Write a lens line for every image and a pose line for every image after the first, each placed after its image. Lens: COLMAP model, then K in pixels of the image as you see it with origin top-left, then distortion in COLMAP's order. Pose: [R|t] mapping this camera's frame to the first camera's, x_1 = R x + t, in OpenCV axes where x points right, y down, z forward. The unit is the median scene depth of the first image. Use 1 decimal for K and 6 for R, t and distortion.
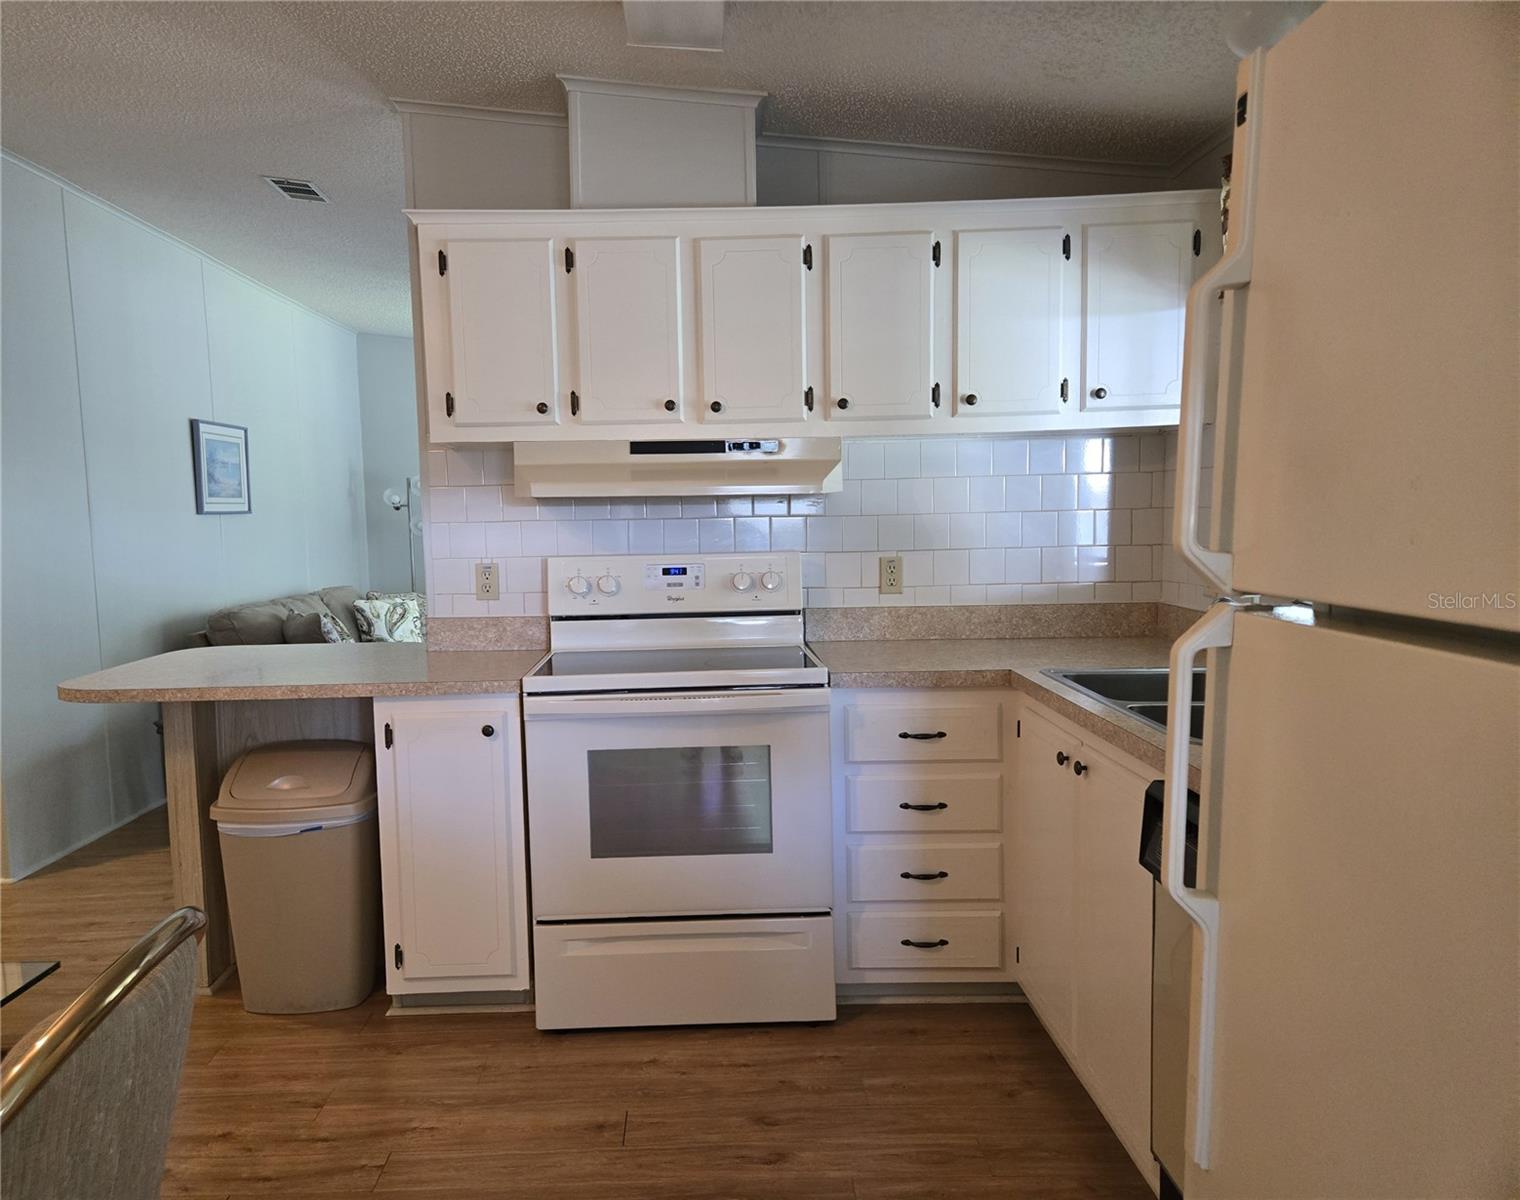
lens RADIAL K [[1071.3, 0, 695.2], [0, 1071.3, 614.5], [0, 0, 1]] dist [0.048179, -0.002620]
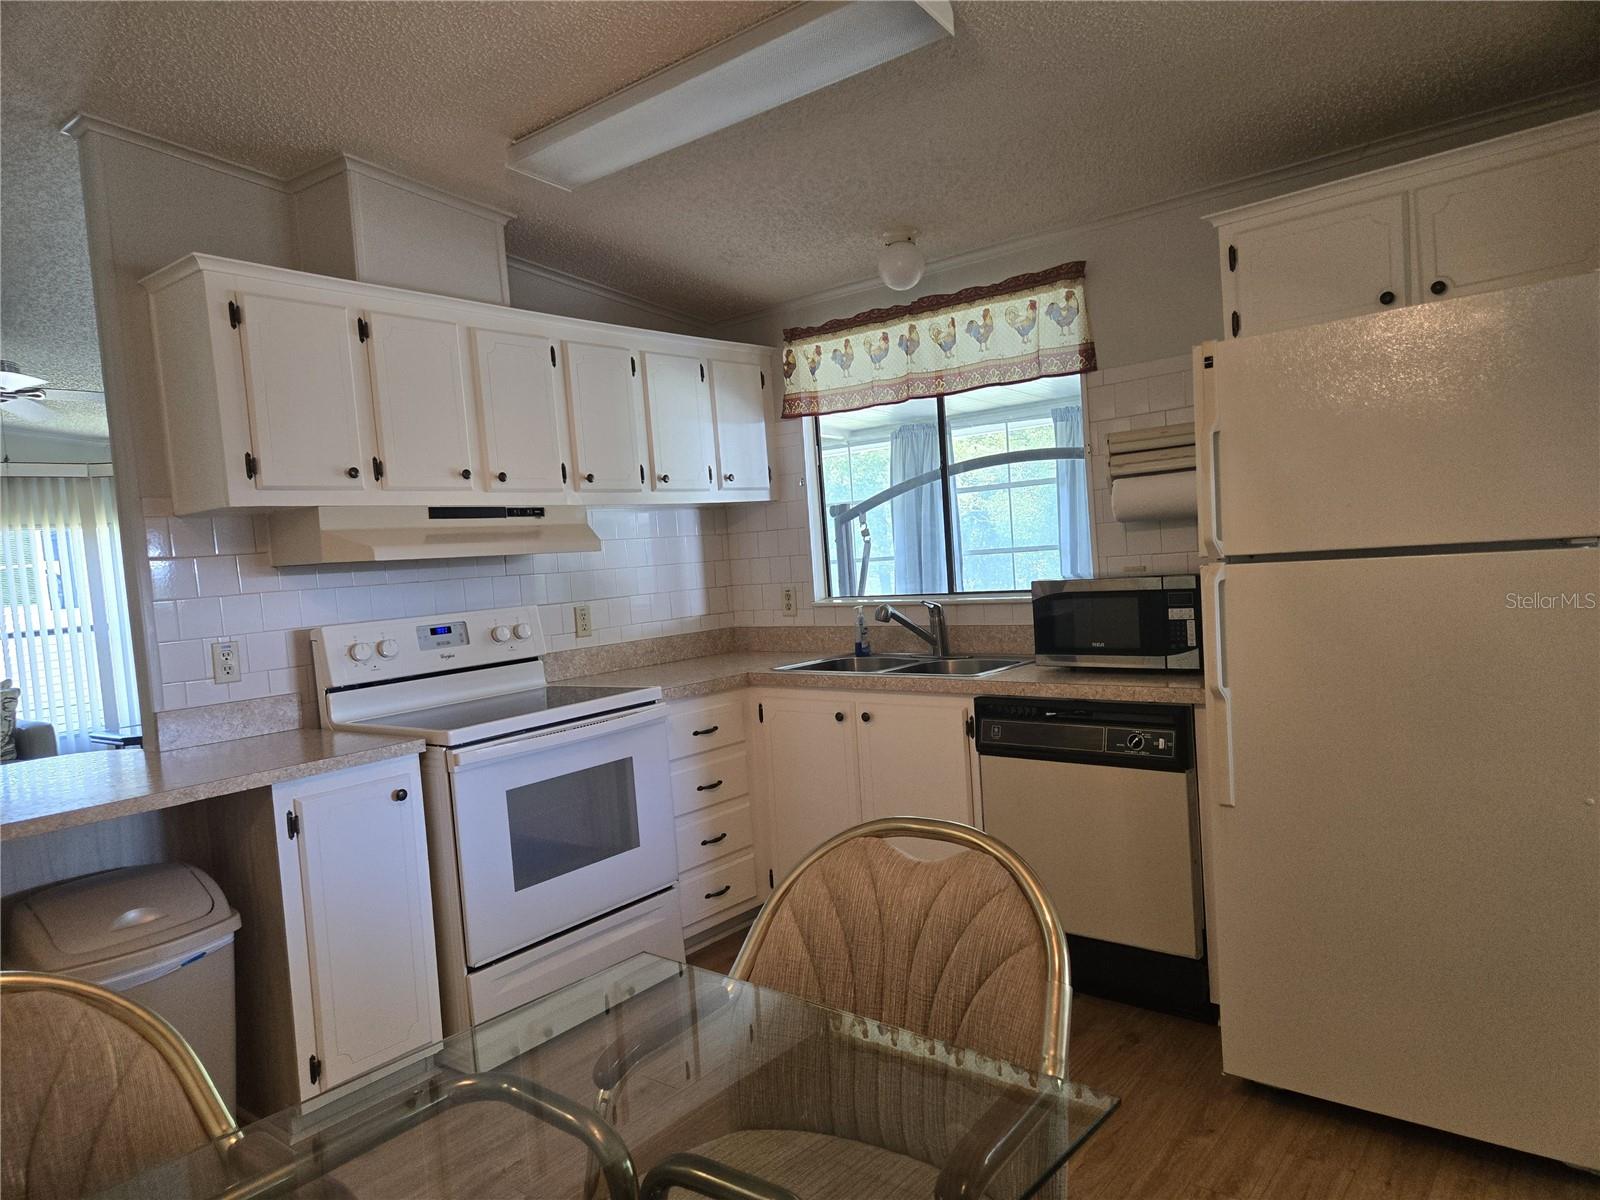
lens RADIAL K [[1073.1, 0, 774.8], [0, 1073.1, 614.0], [0, 0, 1]] dist [0.069337, -0.052227]
pose [[0.635628, -0.067493, 0.769040, -0.670561], [0.129602, 0.991362, -0.020114, 0.007774], [-0.761039, 0.112454, 0.638884, 0.078463]]
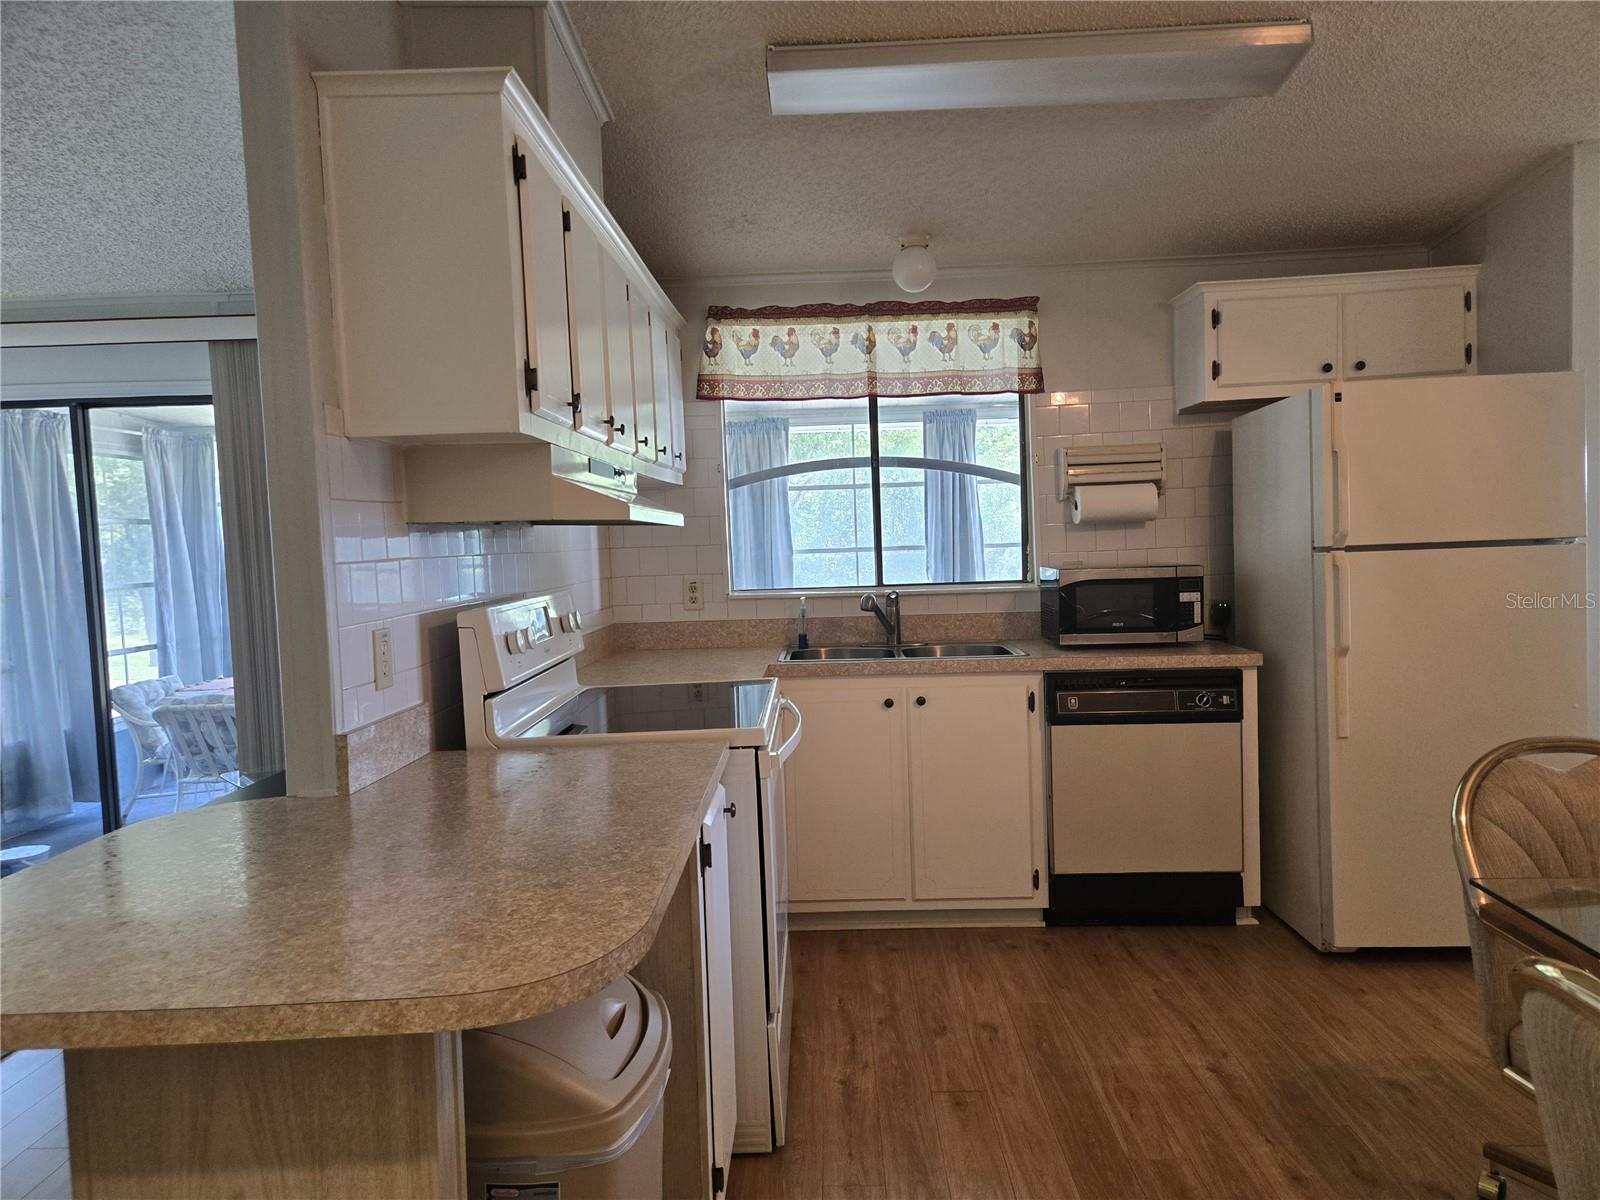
lens RADIAL K [[1073.1, 0, 808.3], [0, 1073.1, 592.0], [0, 0, 1]] dist [0.069337, -0.052227]
pose [[0.012942, -0.031337, 0.999425, -0.898037], [0.128781, 0.991237, 0.029413, -0.060860], [-0.991589, 0.128326, 0.016864, 0.834072]]
